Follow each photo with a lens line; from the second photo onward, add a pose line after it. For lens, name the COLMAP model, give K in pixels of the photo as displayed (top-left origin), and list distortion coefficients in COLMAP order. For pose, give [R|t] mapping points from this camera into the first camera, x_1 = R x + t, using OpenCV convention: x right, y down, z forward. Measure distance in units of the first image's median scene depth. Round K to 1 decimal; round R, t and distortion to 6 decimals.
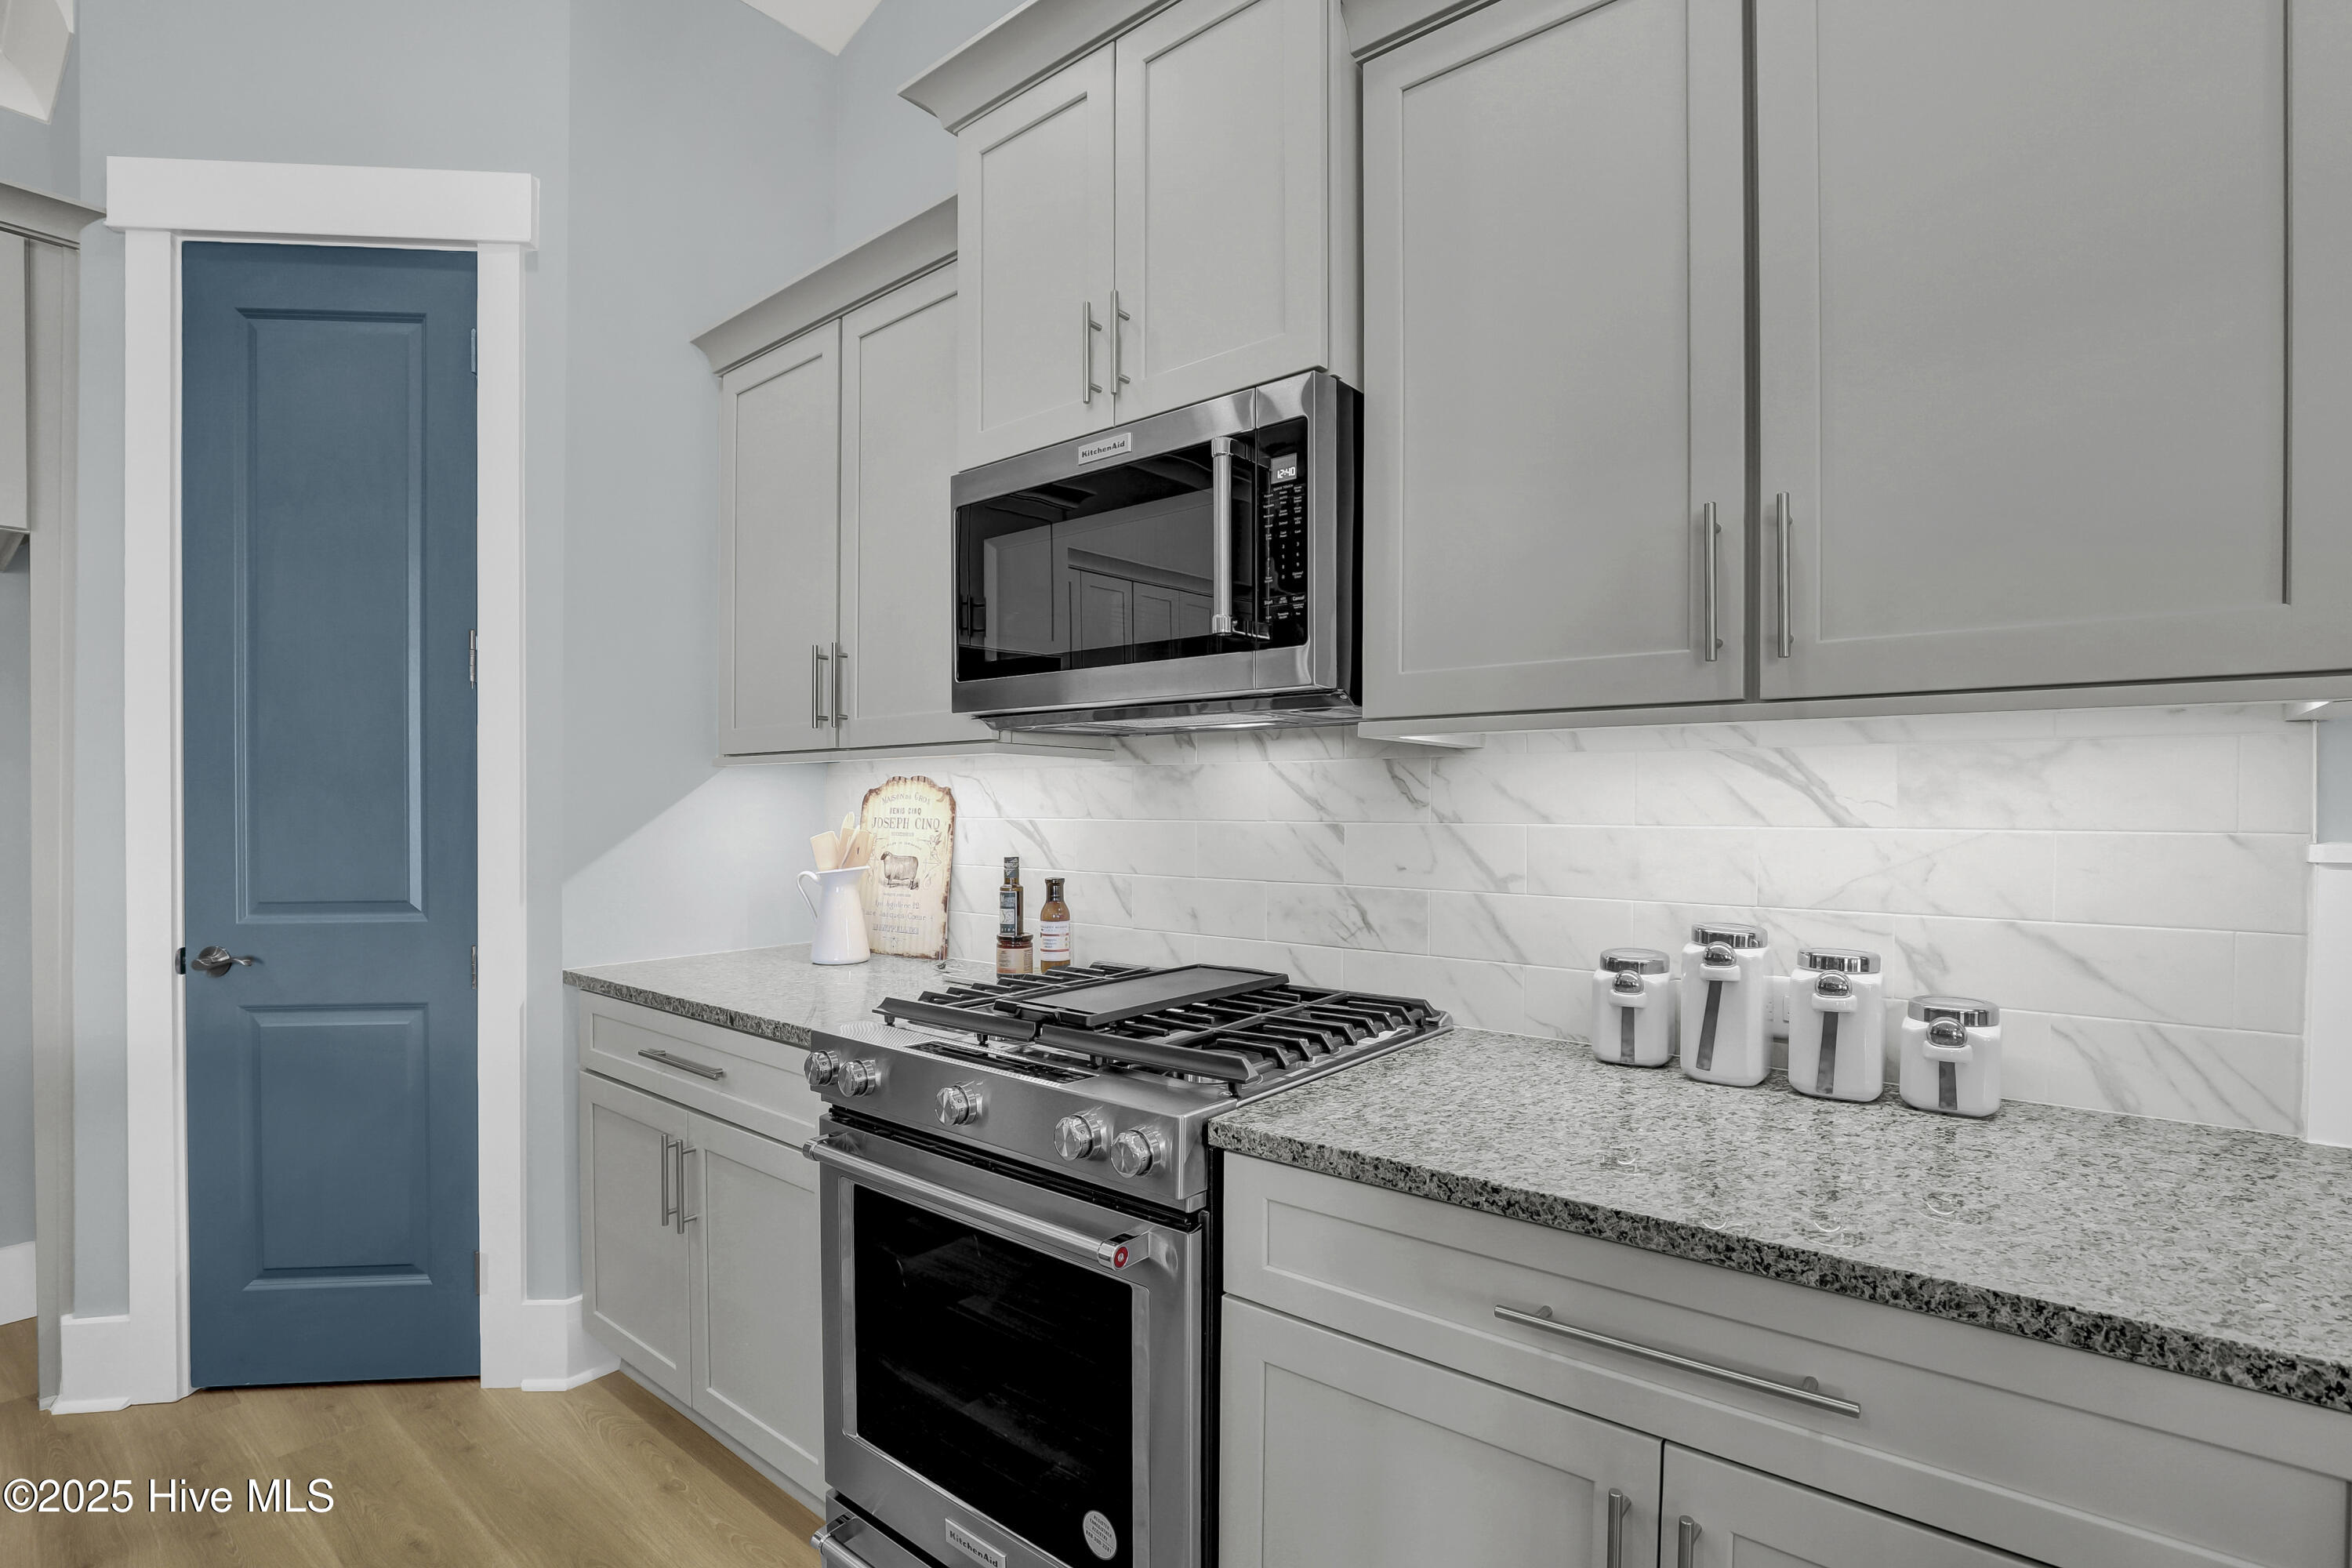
lens RADIAL K [[1121.4, 0, 1207.4], [0, 1121.4, 822.2], [0, 0, 1]] dist [-0.026038, 0.001673]
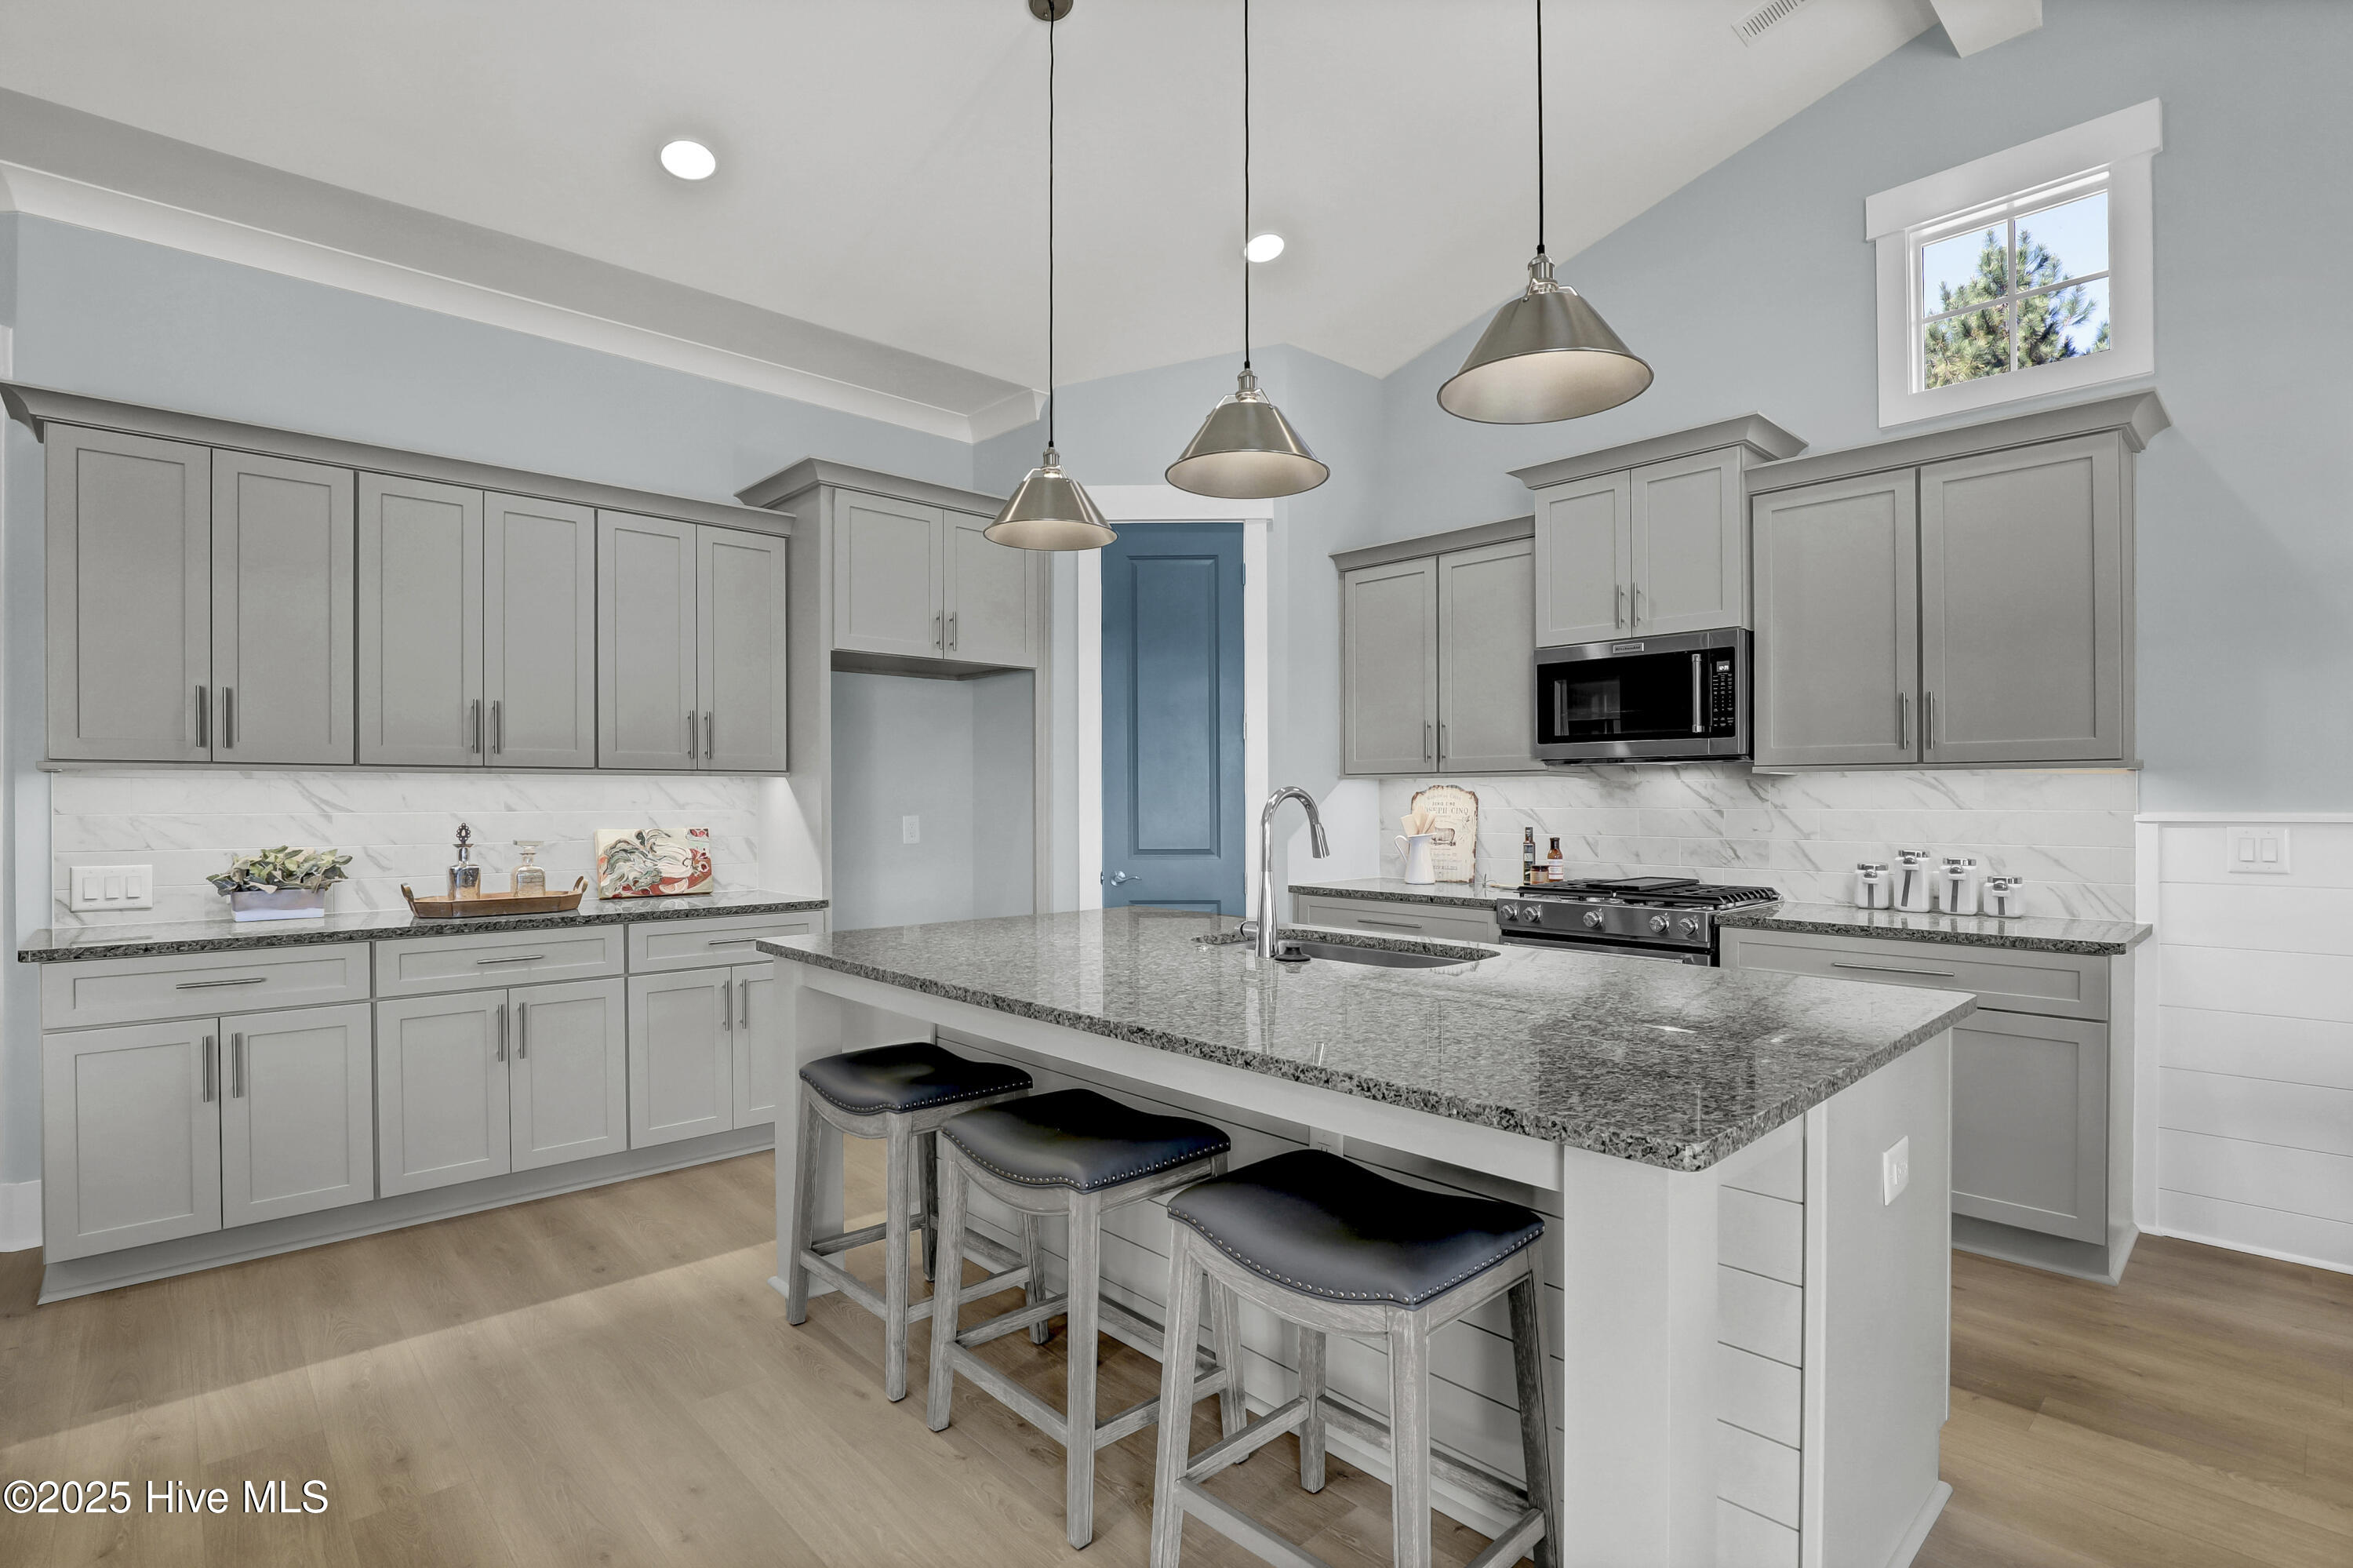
lens RADIAL K [[1147.5, 0, 1196.6], [0, 1147.5, 800.9], [0, 0, 1]] dist [-0.023891, -0.000804]
pose [[0.989832, -0.002504, -0.142222, -0.688782], [0.000805, 0.999928, -0.012005, 0.012753], [0.142242, 0.011768, 0.989762, -1.584045]]
